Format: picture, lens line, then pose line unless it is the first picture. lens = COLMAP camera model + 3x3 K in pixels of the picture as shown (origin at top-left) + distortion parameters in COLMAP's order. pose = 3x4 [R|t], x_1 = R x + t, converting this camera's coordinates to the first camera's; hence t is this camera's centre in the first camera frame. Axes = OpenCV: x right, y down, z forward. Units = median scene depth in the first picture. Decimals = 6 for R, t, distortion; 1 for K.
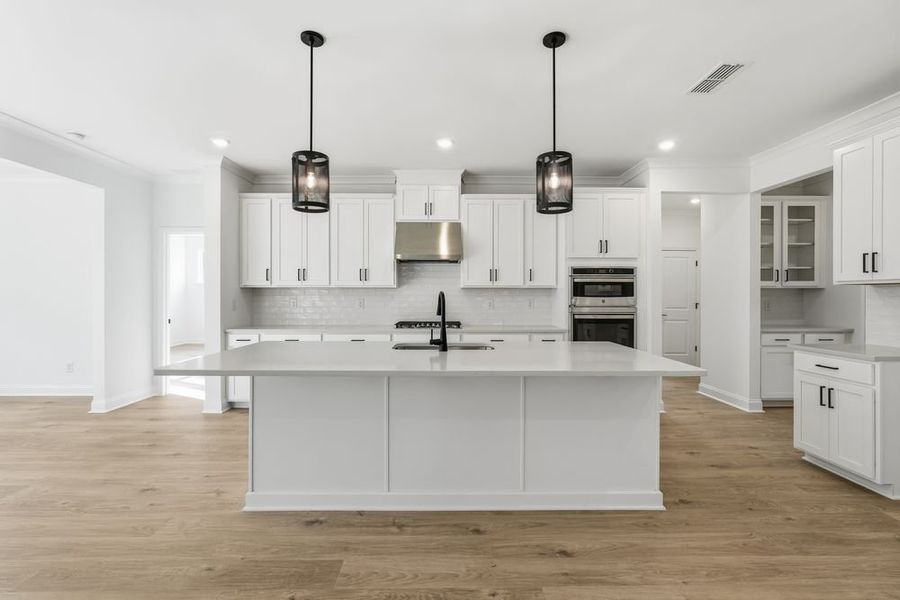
lens RADIAL K [[403.1, 0, 448.8], [0, 403.1, 296.6], [0, 0, 1]] dist [-0.009238, 0.003477]
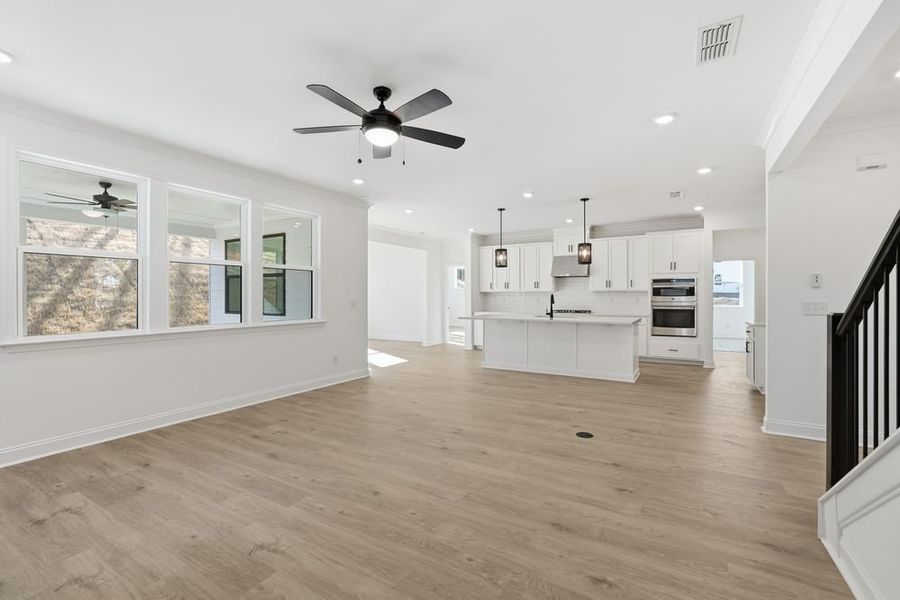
lens RADIAL K [[403.1, 0, 450.8], [0, 403.1, 296.5], [0, 0, 1]] dist [-0.009238, 0.003477]
pose [[0.853485, -0.002385, -0.521113, 0.456418], [0.001411, 0.999996, -0.002264, 0.004716], [0.521116, 0.001197, 0.853485, -0.883441]]
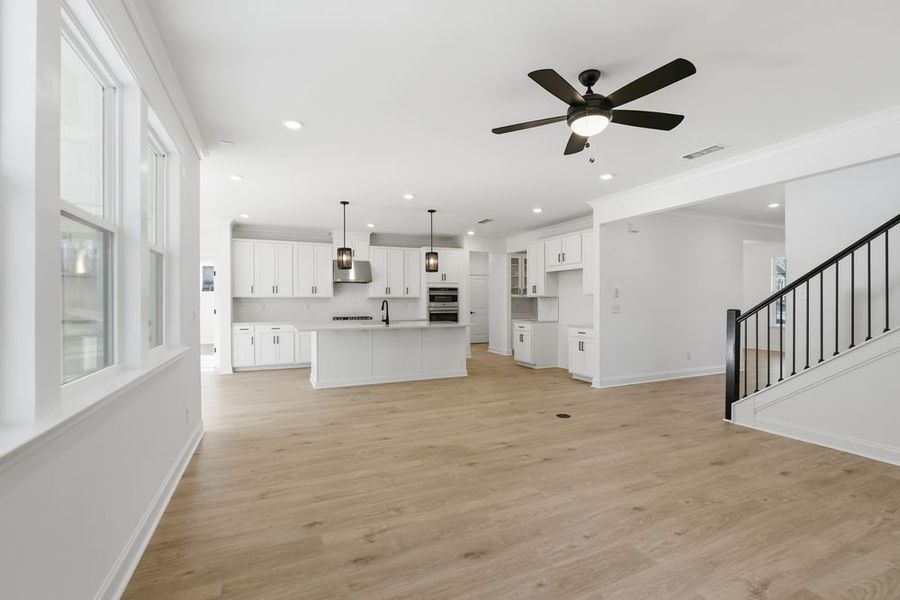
lens RADIAL K [[403.1, 0, 456.1], [0, 403.1, 302.2], [0, 0, 1]] dist [-0.009238, 0.003477]
pose [[0.909478, -0.005094, 0.415721, -0.389009], [0.005921, 0.999982, -0.000702, 0.002664], [-0.415710, 0.003100, 0.909492, -0.841303]]
